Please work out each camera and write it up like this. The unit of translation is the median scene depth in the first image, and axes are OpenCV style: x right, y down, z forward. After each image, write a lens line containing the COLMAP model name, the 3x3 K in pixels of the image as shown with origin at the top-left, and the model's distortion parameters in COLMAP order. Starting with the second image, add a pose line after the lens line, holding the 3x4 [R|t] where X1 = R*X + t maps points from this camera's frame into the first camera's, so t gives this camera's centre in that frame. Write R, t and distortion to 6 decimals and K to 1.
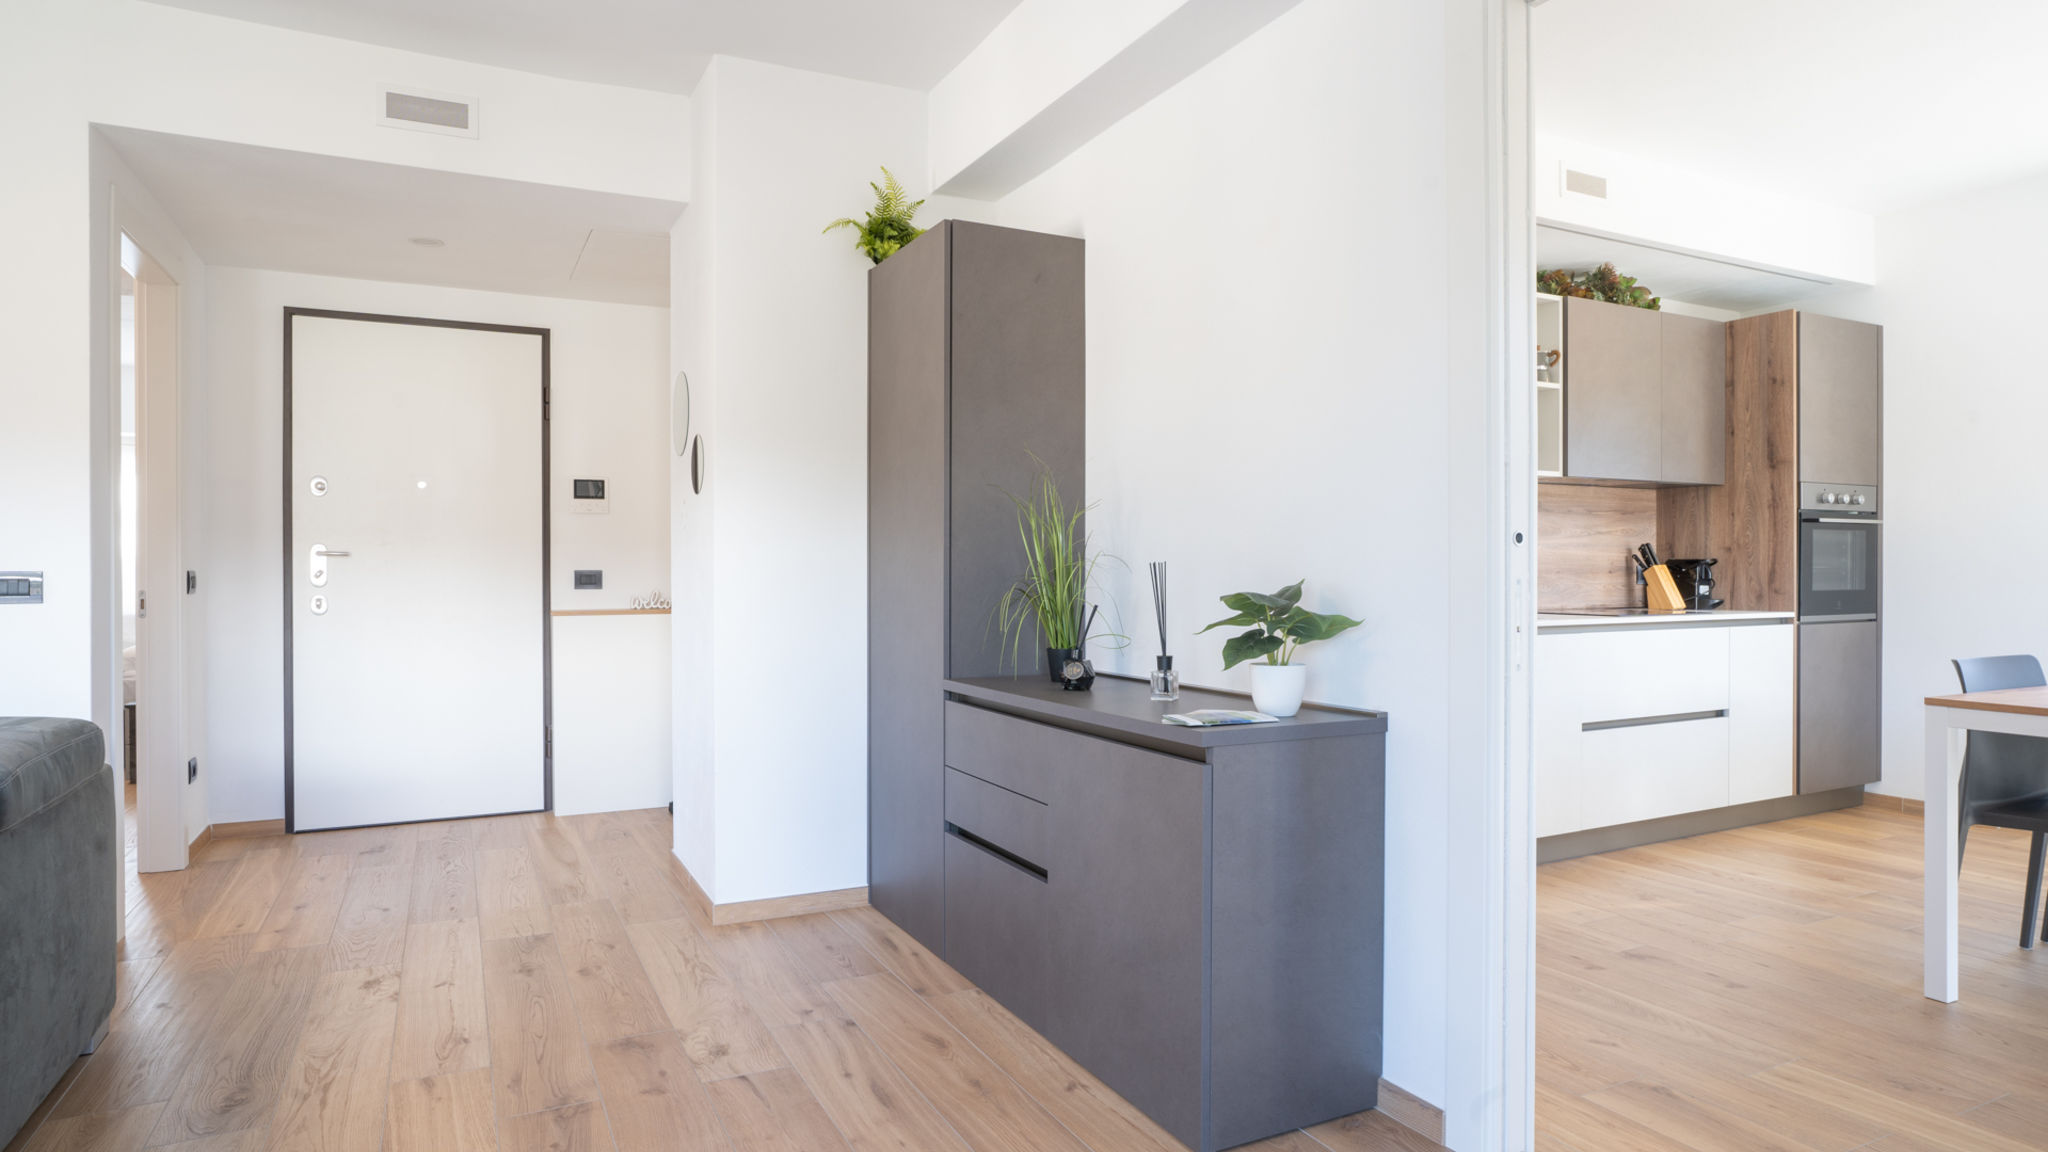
lens RADIAL K [[1127.6, 0, 1046.1], [0, 1127.6, 574.1], [0, 0, 1]] dist [-0.034619, 0.018771]
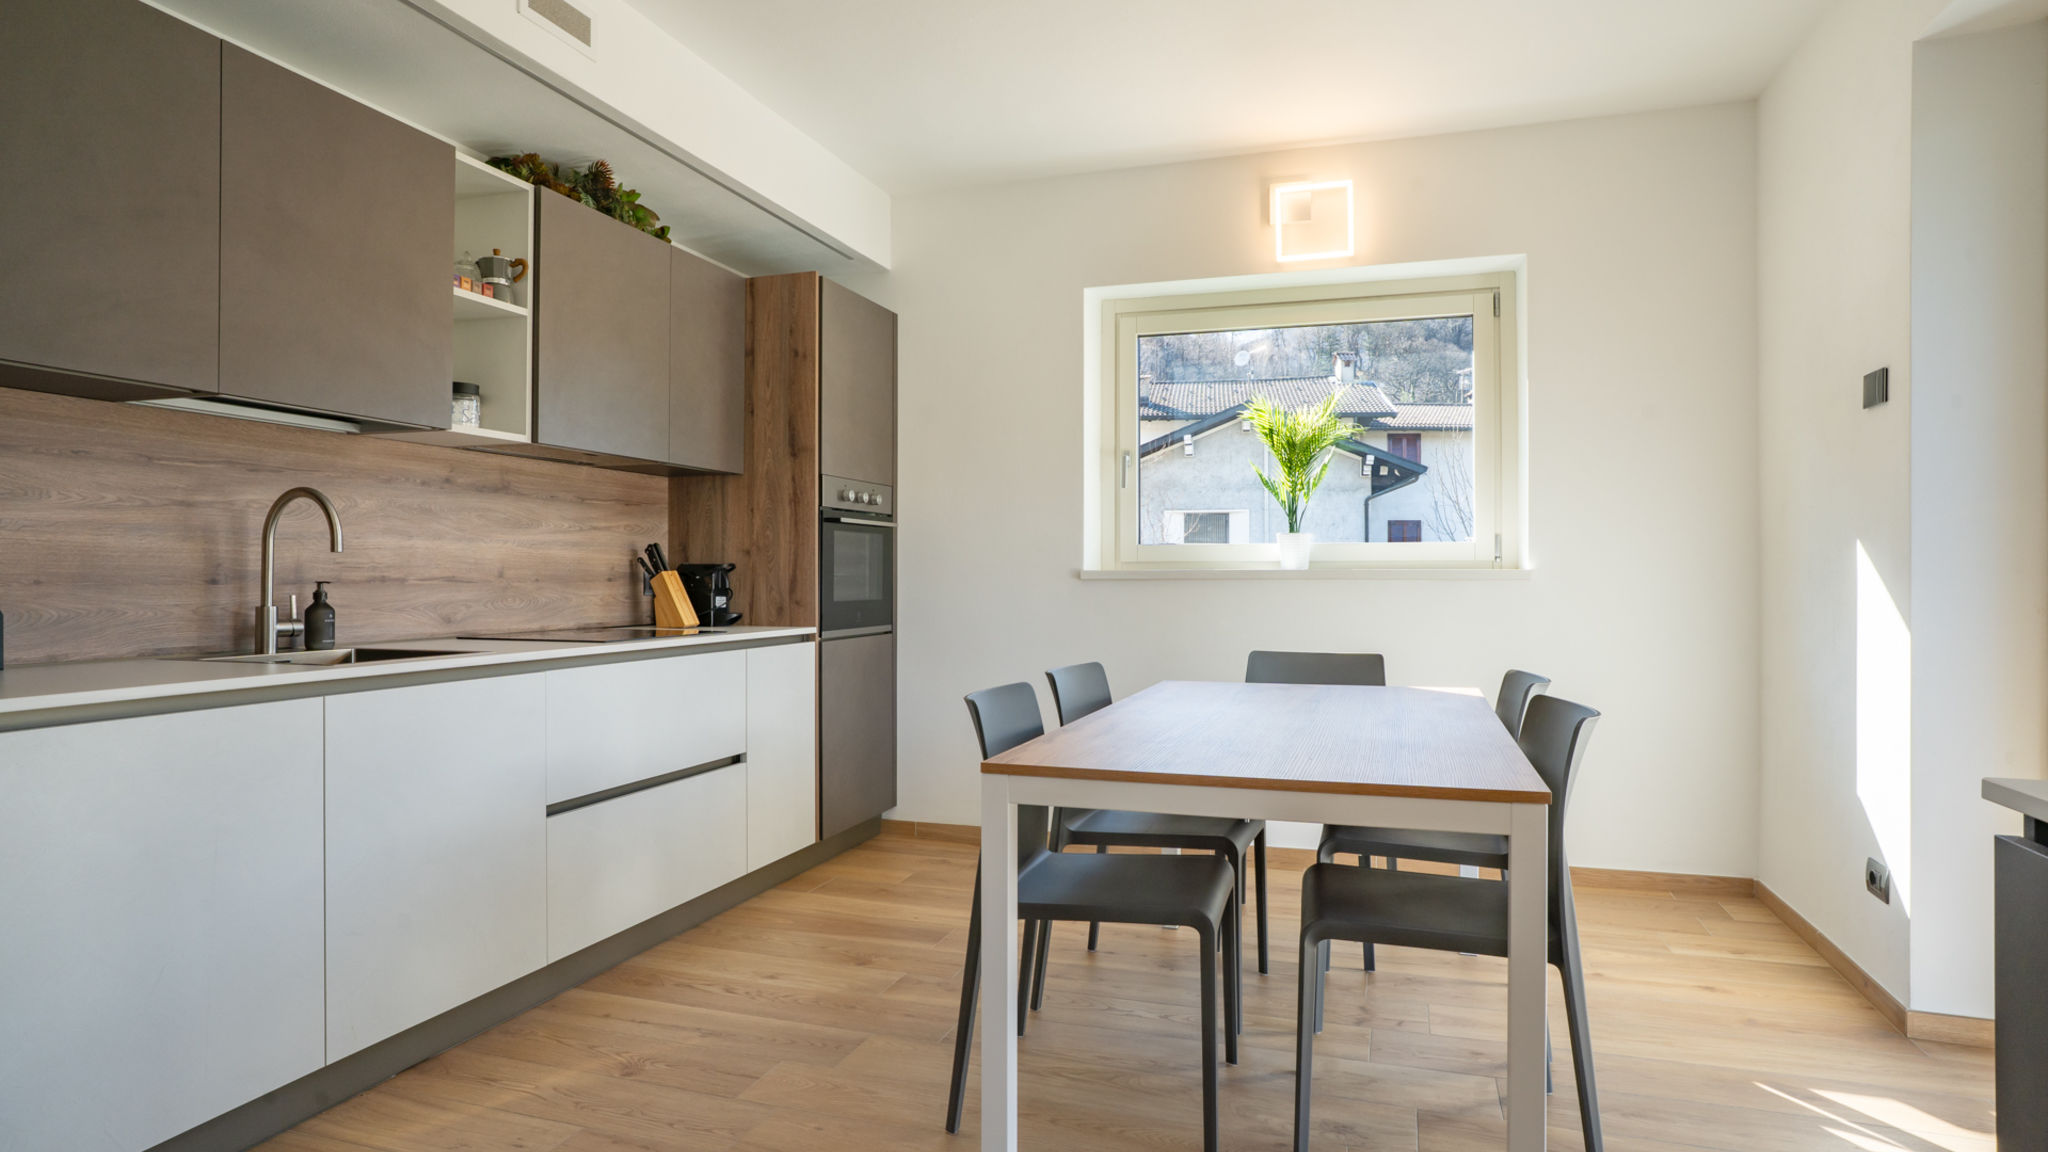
lens RADIAL K [[1127.6, 0, 1023.4], [0, 1127.6, 583.8], [0, 0, 1]] dist [-0.034619, 0.018771]
pose [[0.713349, -0.002306, 0.700805, 0.176986], [-0.000224, 0.999994, 0.003518, -0.002080], [-0.700809, -0.002666, 0.713344, 0.268104]]
